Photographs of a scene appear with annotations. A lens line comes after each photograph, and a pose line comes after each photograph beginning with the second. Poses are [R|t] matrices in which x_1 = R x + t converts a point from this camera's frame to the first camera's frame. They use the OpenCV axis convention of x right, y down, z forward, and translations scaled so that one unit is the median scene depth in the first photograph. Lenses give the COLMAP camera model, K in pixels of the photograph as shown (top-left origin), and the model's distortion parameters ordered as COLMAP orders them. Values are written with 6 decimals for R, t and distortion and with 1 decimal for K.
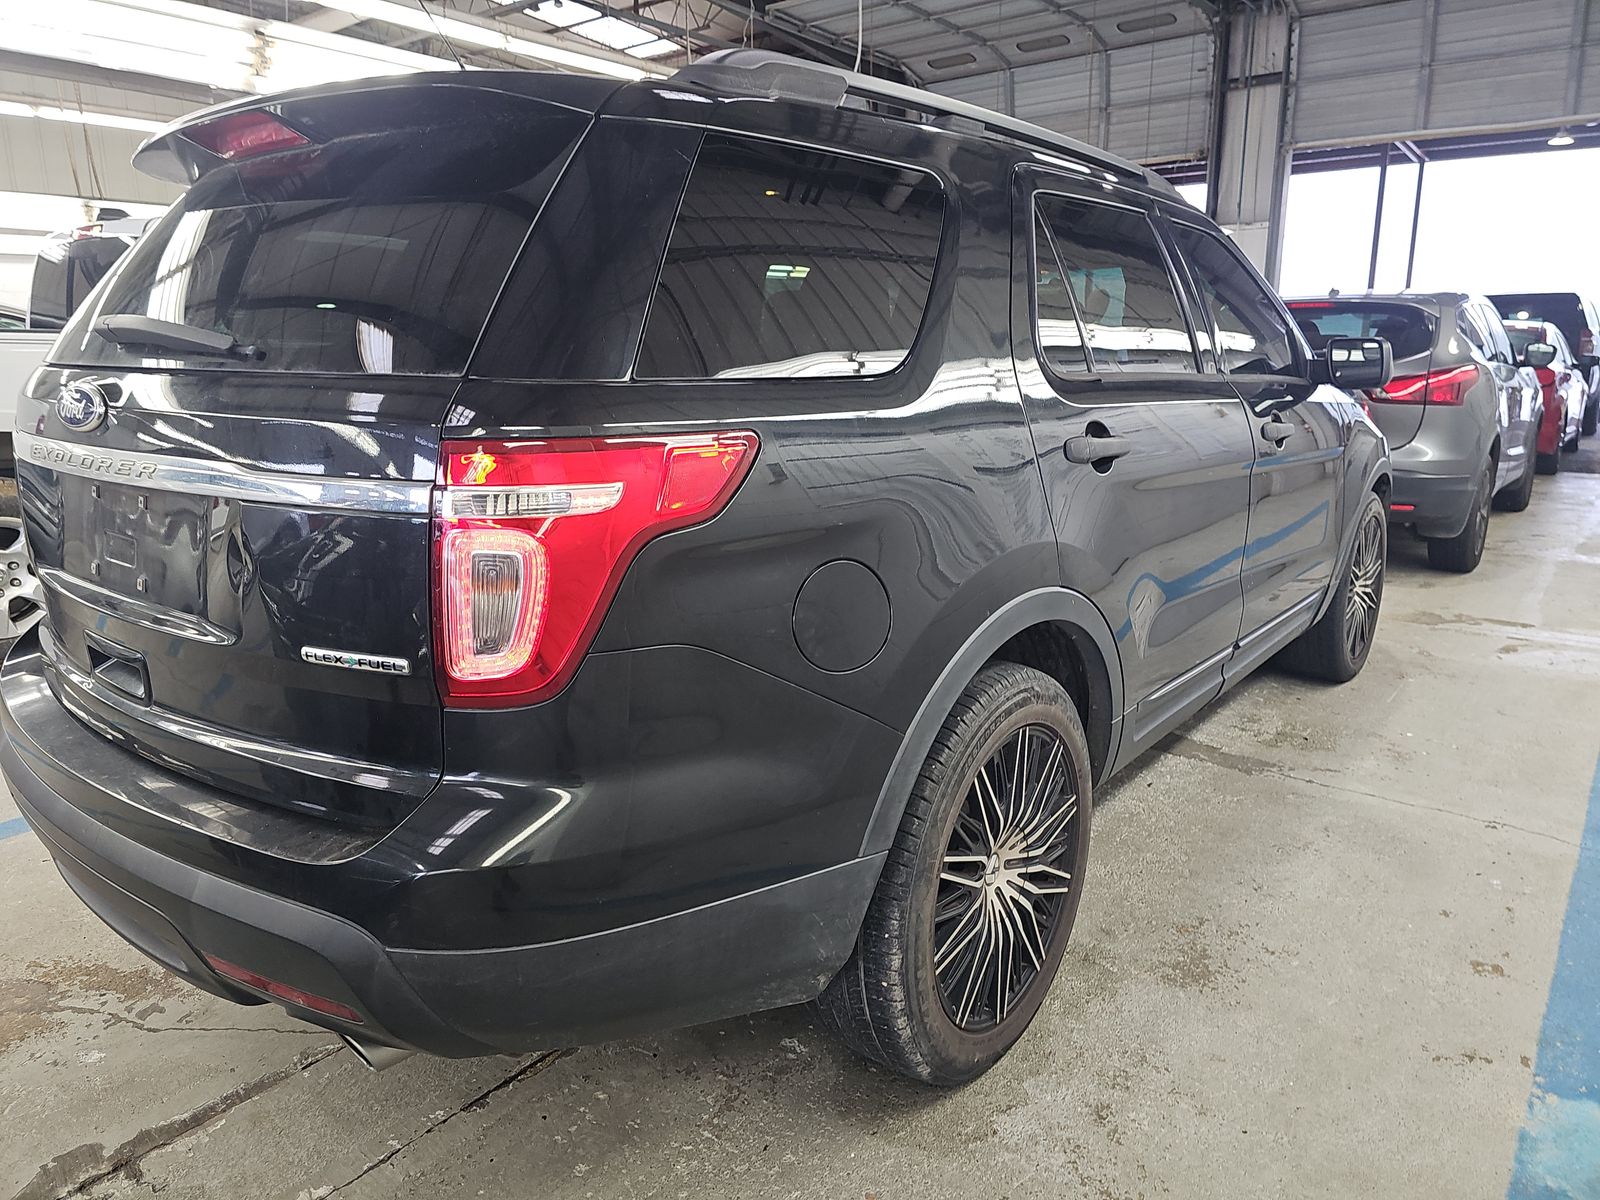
lens RADIAL K [[1063.6, 0, 776.1], [0, 1063.6, 562.4], [0, 0, 1]] dist [0.055674, -0.054166]
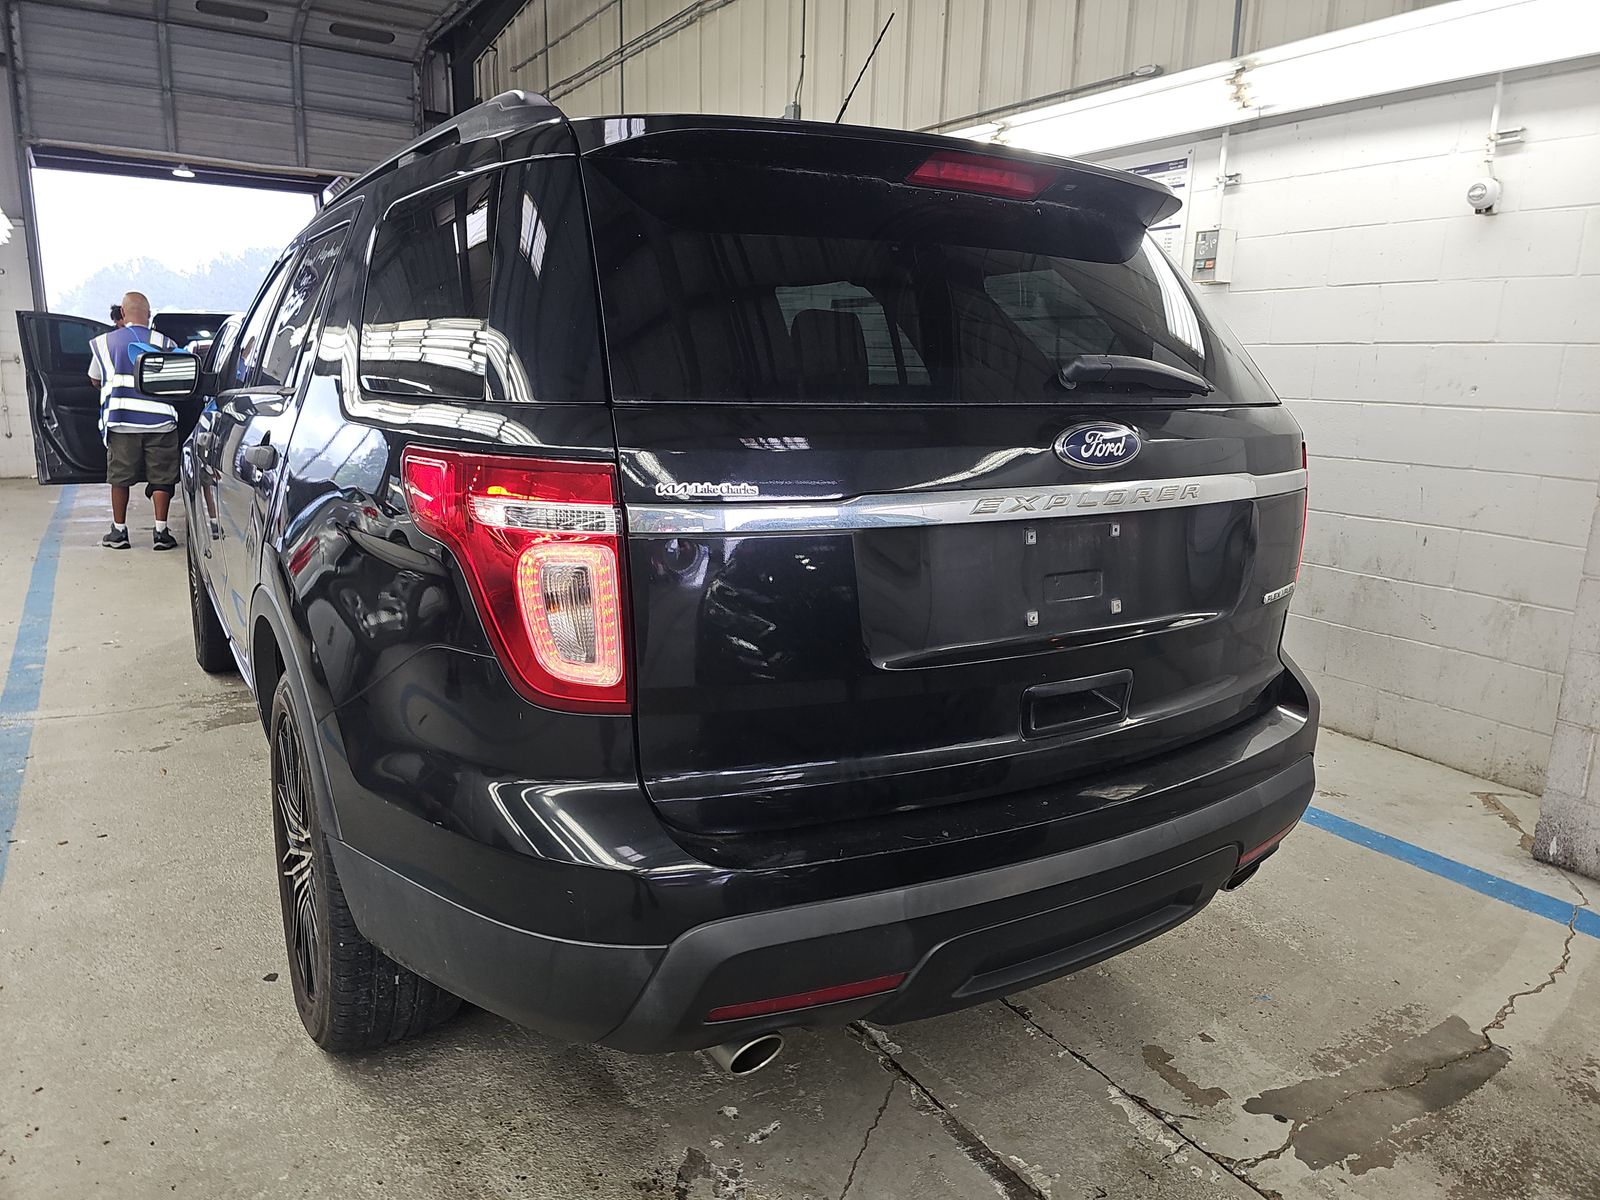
lens RADIAL K [[1063.6, 0, 805.9], [0, 1063.6, 585.6], [0, 0, 1]] dist [0.055674, -0.054166]
pose [[0.307436, -0.180570, 0.934279, -0.276926], [0.172142, 0.976185, 0.132024, -0.031215], [-0.935869, 0.120239, 0.331198, 0.155687]]
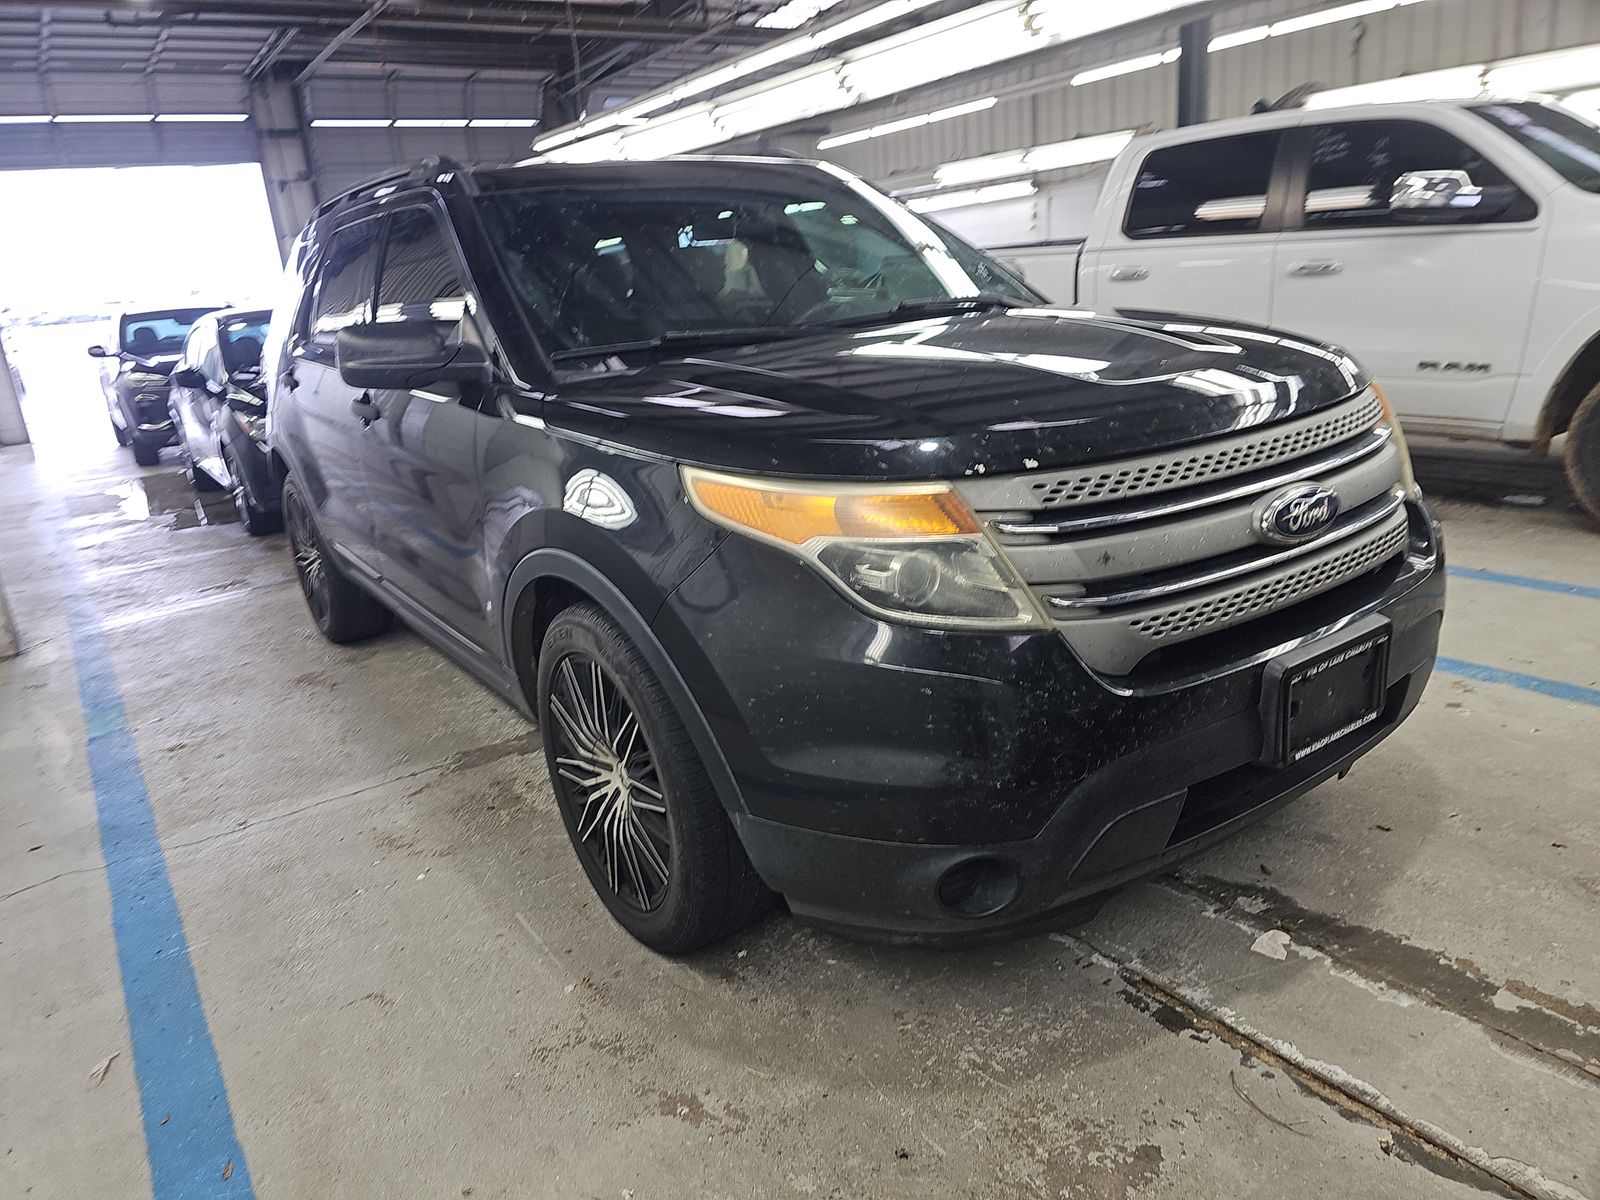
lens RADIAL K [[1063.6, 0, 775.9], [0, 1063.6, 588.0], [0, 0, 1]] dist [0.055674, -0.054166]
pose [[-0.274177, 0.307261, -0.911272, 0.422184], [-0.111516, 0.931034, 0.347476, -0.113607], [0.955192, 0.196892, -0.221004, 0.507407]]
